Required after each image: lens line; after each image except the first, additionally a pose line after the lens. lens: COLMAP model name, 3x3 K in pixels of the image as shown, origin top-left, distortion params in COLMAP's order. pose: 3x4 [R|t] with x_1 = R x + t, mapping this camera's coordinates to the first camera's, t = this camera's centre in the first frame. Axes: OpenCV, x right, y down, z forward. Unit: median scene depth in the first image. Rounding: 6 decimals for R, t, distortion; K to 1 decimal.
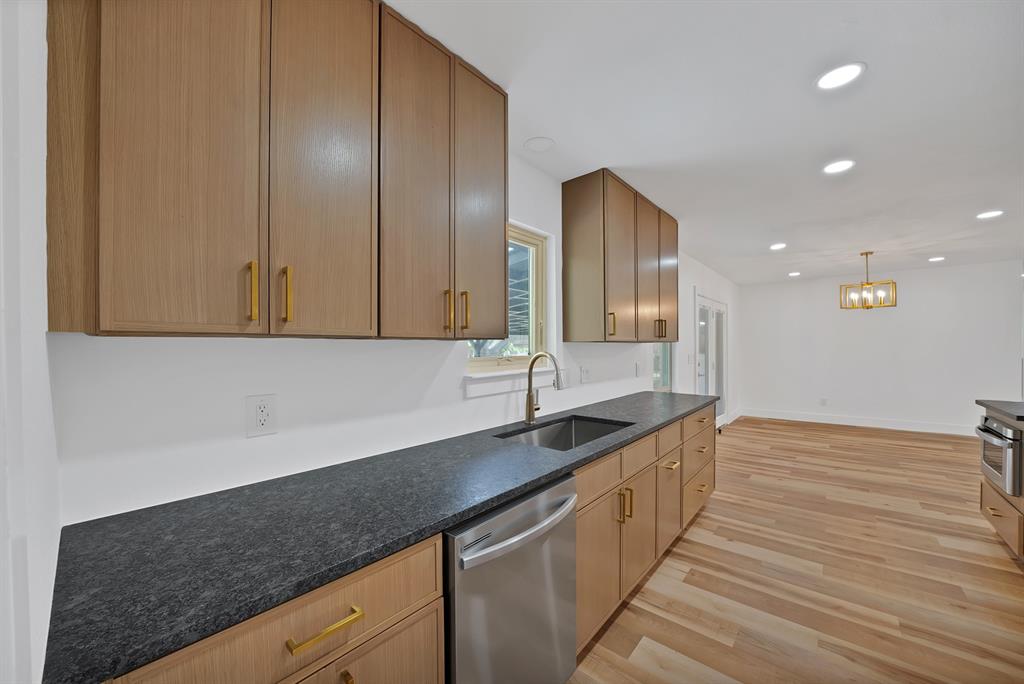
lens RADIAL K [[388.8, 0, 506.2], [0, 388.8, 351.1], [0, 0, 1]] dist [-0.019473, 0.000744]
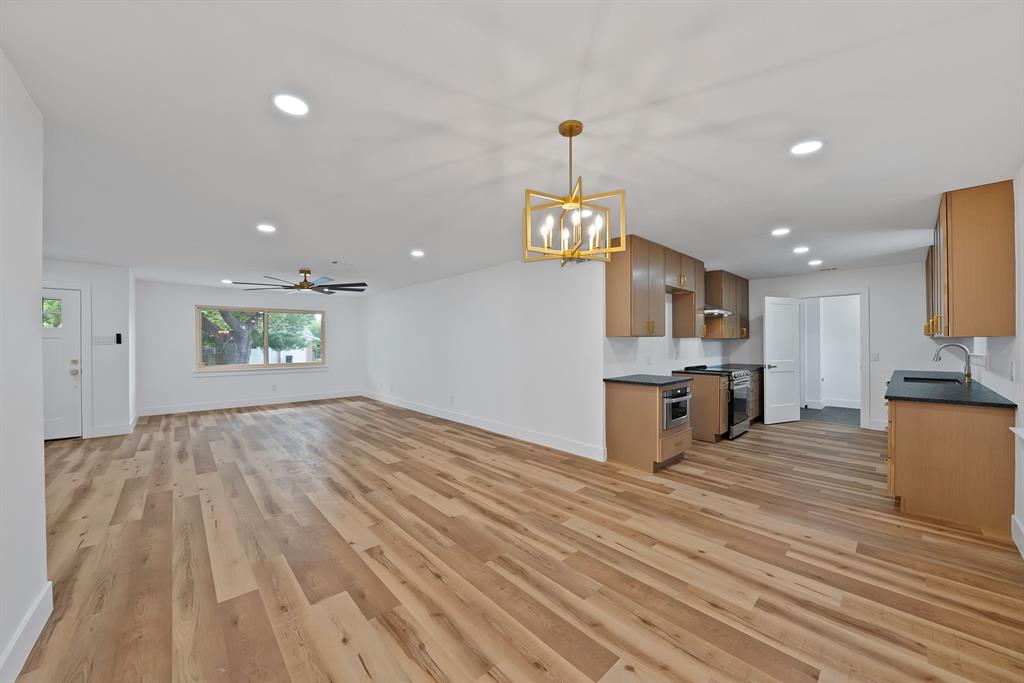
lens RADIAL K [[365.9, 0, 513.0], [0, 365.9, 343.8], [0, 0, 1]] dist [-0.018277, 0.000183]
pose [[-0.992743, 0.013662, 0.119473, 1.783954], [0.015375, 0.999792, 0.013427, -0.045355], [-0.119265, 0.015167, -0.992747, 2.617864]]
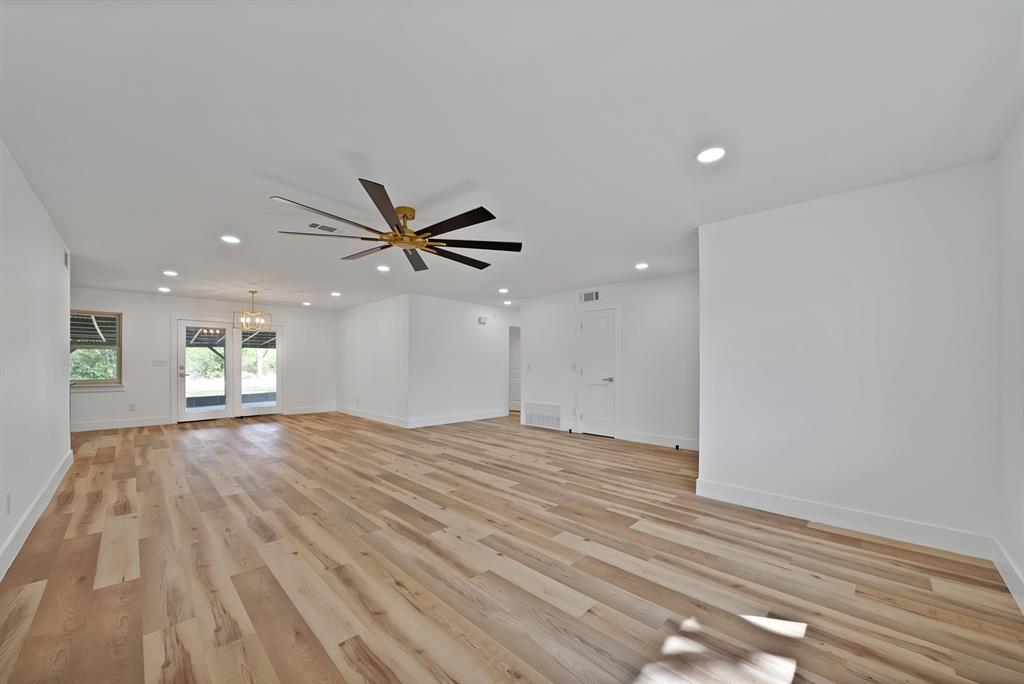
lens RADIAL K [[391.5, 0, 550.7], [0, 391.5, 362.8], [0, 0, 1]] dist [-0.020224, 0.000136]
pose [[0.999805, 0.014929, -0.012889, 3.901491], [-0.015080, 0.999818, -0.011696, 0.026434], [0.012712, 0.011889, 0.999849, -0.861971]]
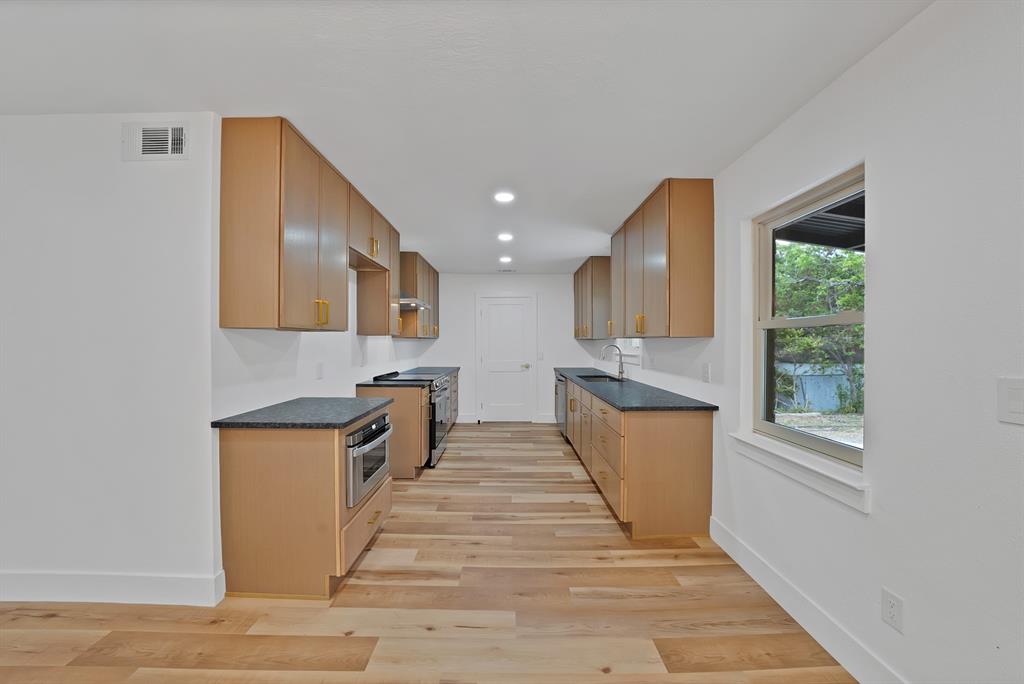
lens RADIAL K [[365.9, 0, 513.0], [0, 365.9, 344.3], [0, 0, 1]] dist [-0.018277, 0.000183]
pose [[-0.752068, 0.012467, -0.658968, 1.598222], [-0.001784, 0.999779, 0.020951, -0.032275], [0.659083, 0.016932, -0.751879, 1.878778]]
